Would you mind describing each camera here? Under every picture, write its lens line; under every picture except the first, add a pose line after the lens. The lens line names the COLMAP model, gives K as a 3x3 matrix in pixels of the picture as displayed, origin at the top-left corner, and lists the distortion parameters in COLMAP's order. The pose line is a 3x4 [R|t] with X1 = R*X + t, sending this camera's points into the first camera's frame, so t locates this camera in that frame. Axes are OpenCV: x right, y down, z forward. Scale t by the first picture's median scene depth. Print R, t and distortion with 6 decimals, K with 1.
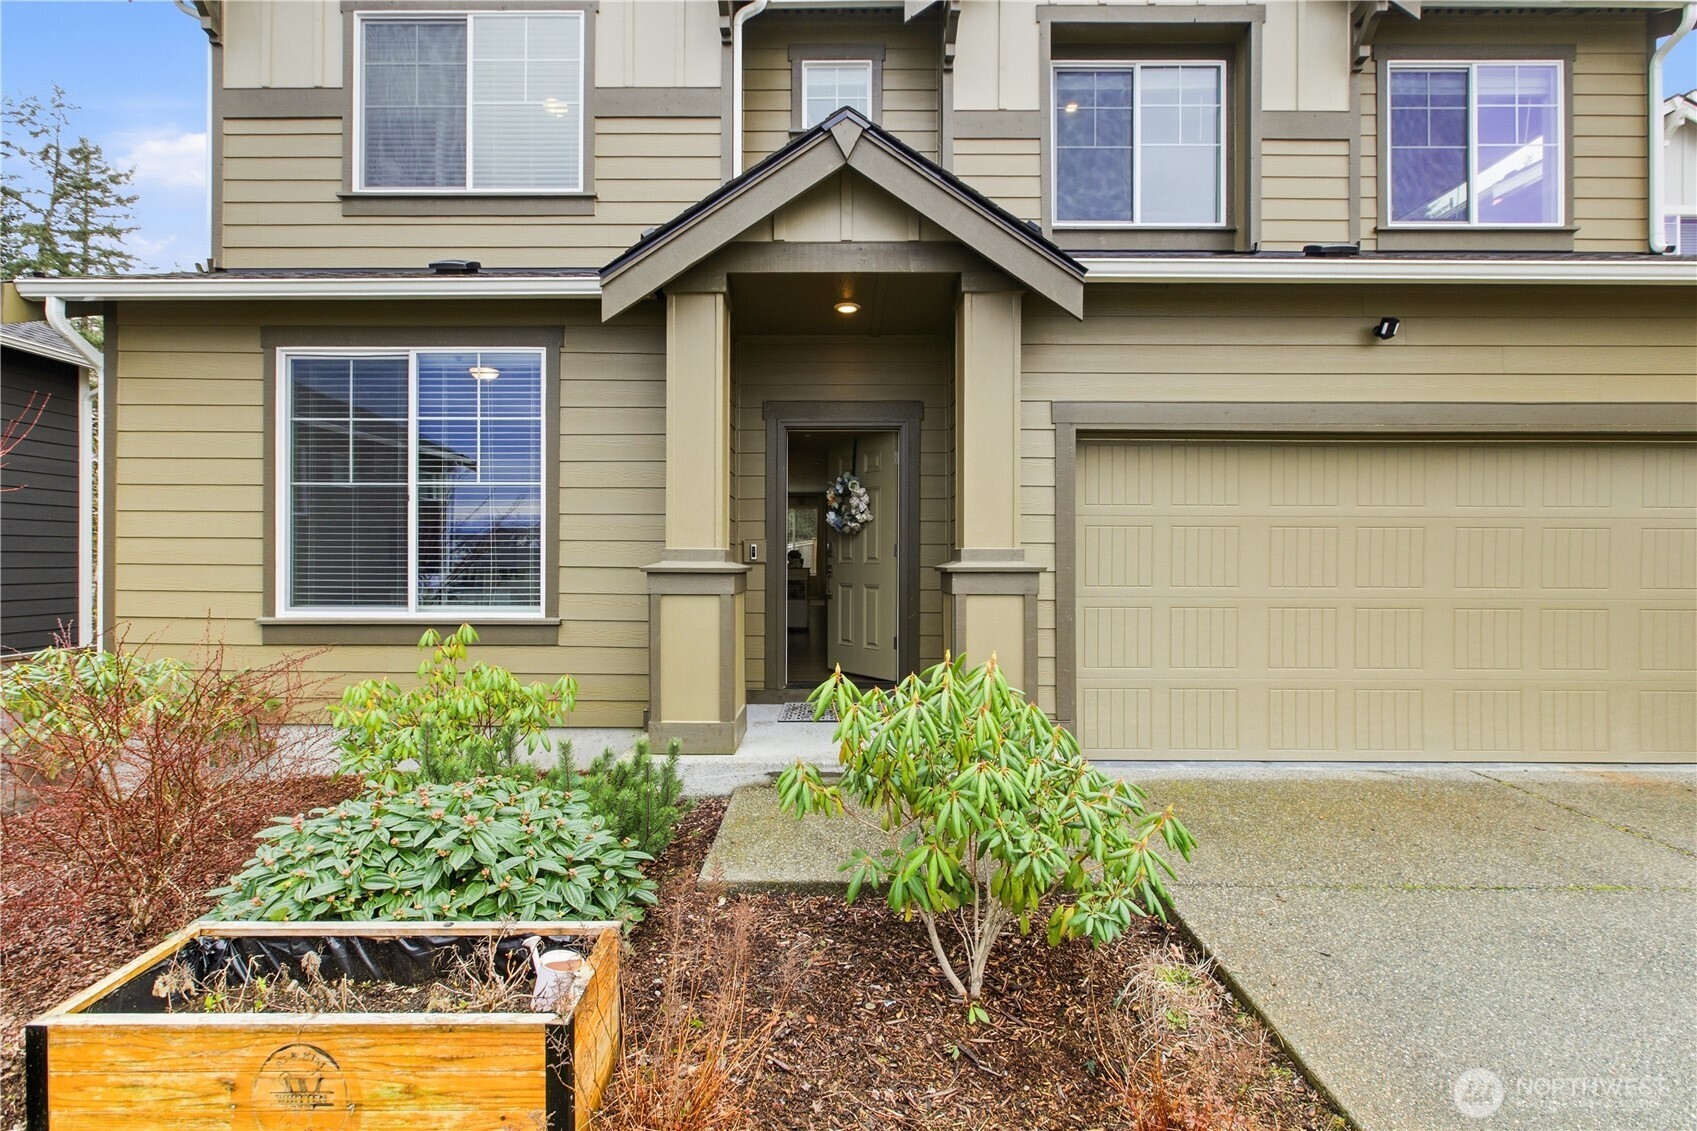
lens RADIAL K [[776.5, 0, 844.4], [0, 776.5, 566.8], [0, 0, 1]] dist [0.002621, 0.003926]
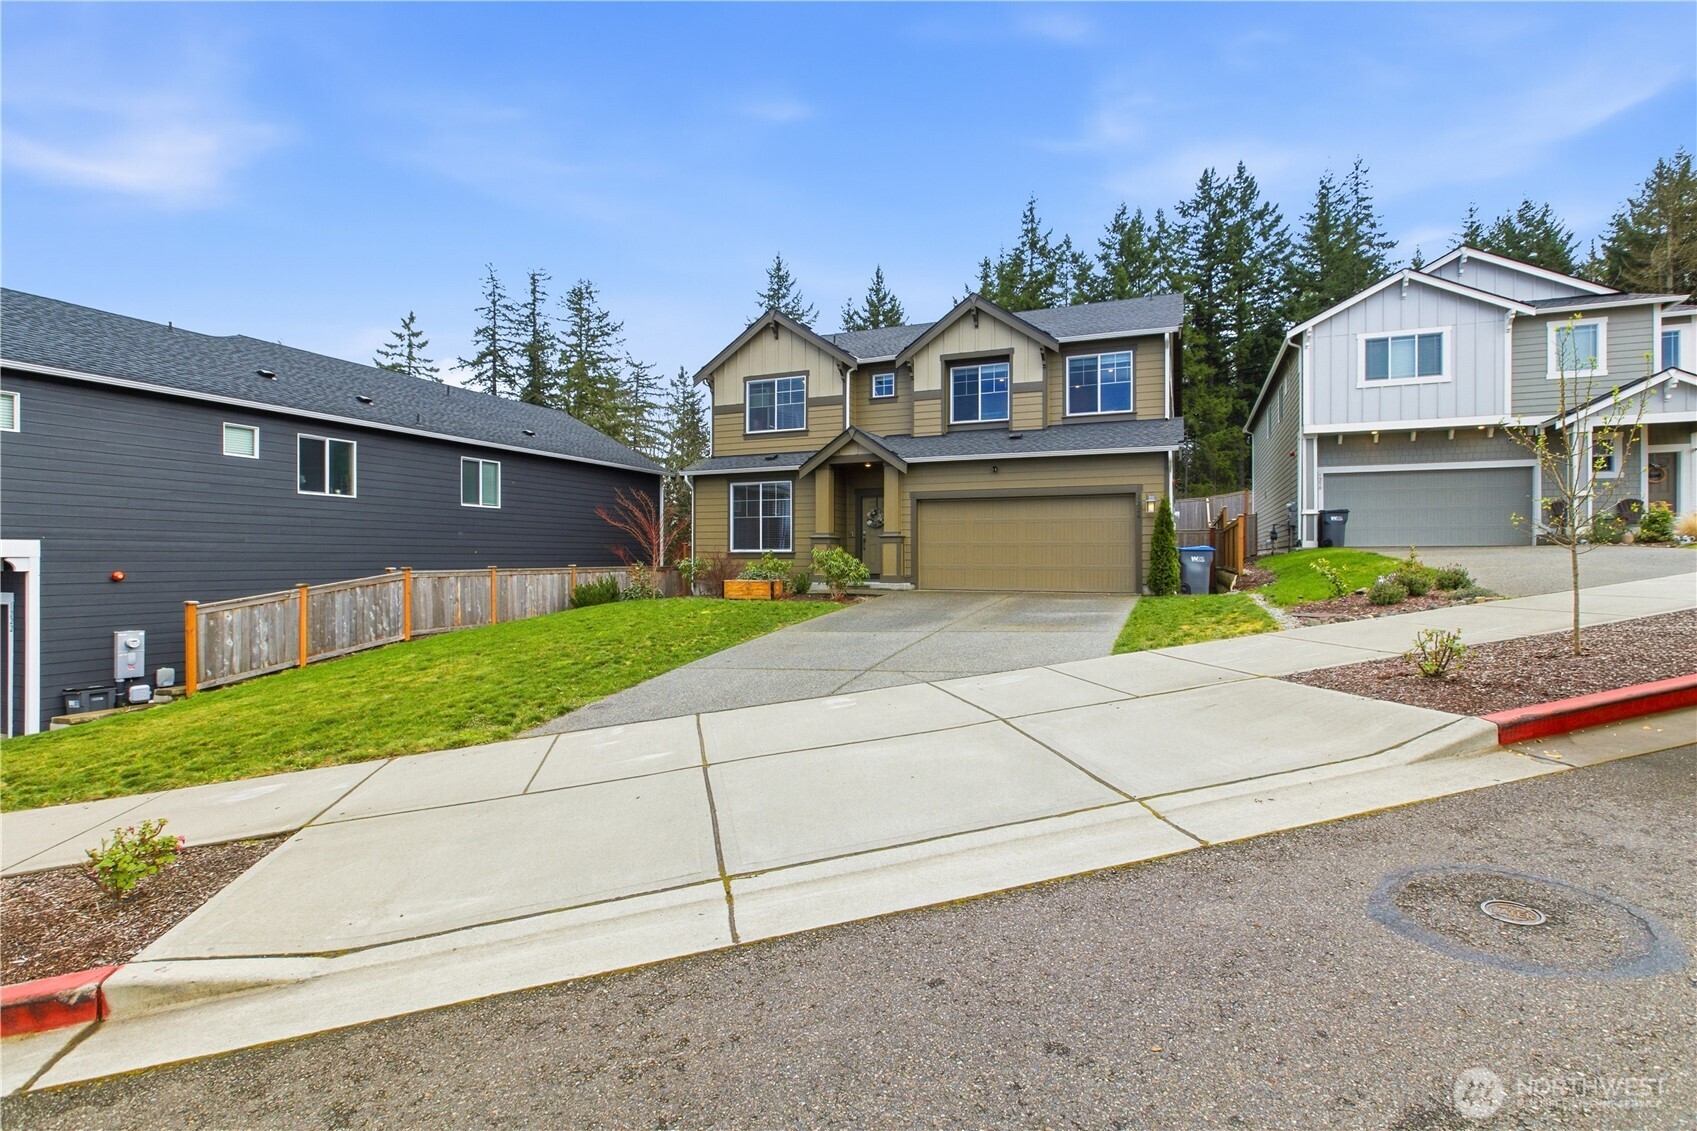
lens RADIAL K [[776.5, 0, 850.6], [0, 776.5, 561.3], [0, 0, 1]] dist [0.002621, 0.003926]
pose [[0.922140, -0.000316, -0.386856, 1.354384], [0.000097, 1.000000, -0.000586, 0.115958], [0.386856, 0.000503, 0.922140, -2.396198]]
